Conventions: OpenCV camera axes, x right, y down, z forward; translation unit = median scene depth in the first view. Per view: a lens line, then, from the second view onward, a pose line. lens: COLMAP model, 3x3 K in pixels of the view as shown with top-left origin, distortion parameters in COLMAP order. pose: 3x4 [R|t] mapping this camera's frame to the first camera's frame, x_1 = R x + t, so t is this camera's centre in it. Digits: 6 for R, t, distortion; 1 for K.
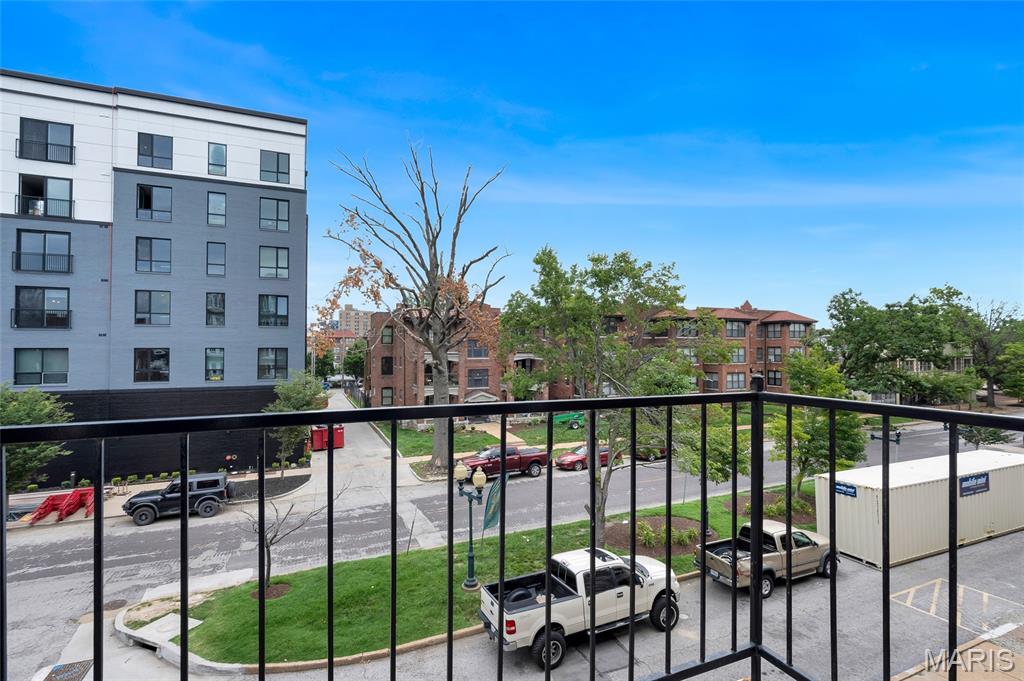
lens RADIAL K [[465.2, 0, 510.6], [0, 465.2, 341.0], [0, 0, 1]] dist [-0.003283, 0.001168]
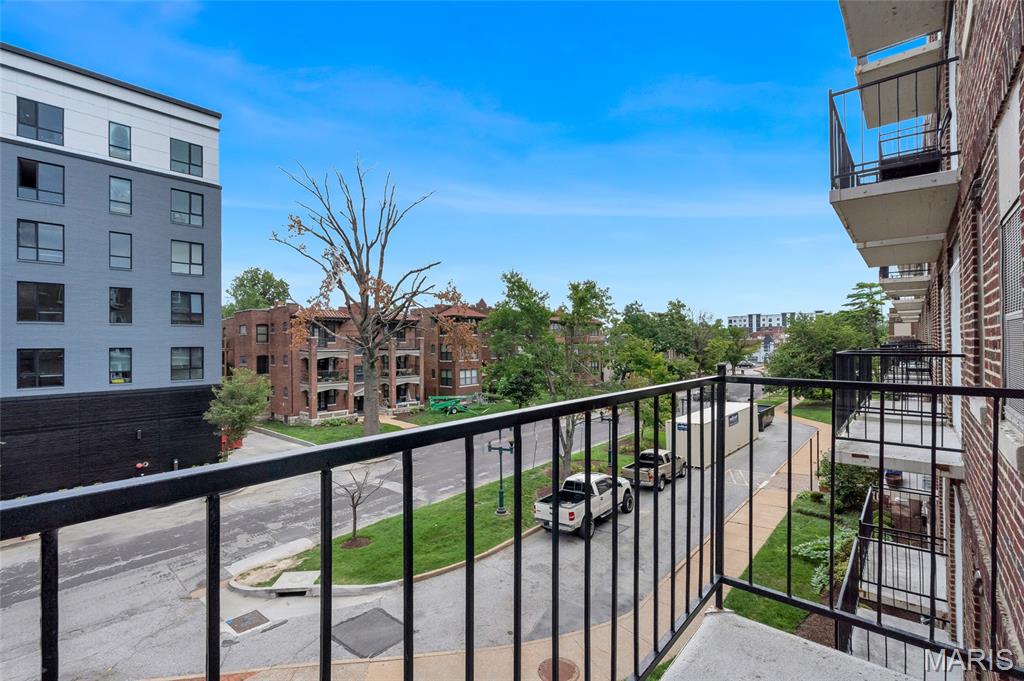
lens RADIAL K [[465.2, 0, 486.1], [0, 465.2, 341.0], [0, 0, 1]] dist [-0.003283, 0.001168]
pose [[0.909887, -0.005071, 0.414826, -0.365626], [0.002908, 0.999979, 0.005846, -0.001767], [-0.414847, -0.004113, 0.909882, -0.135105]]
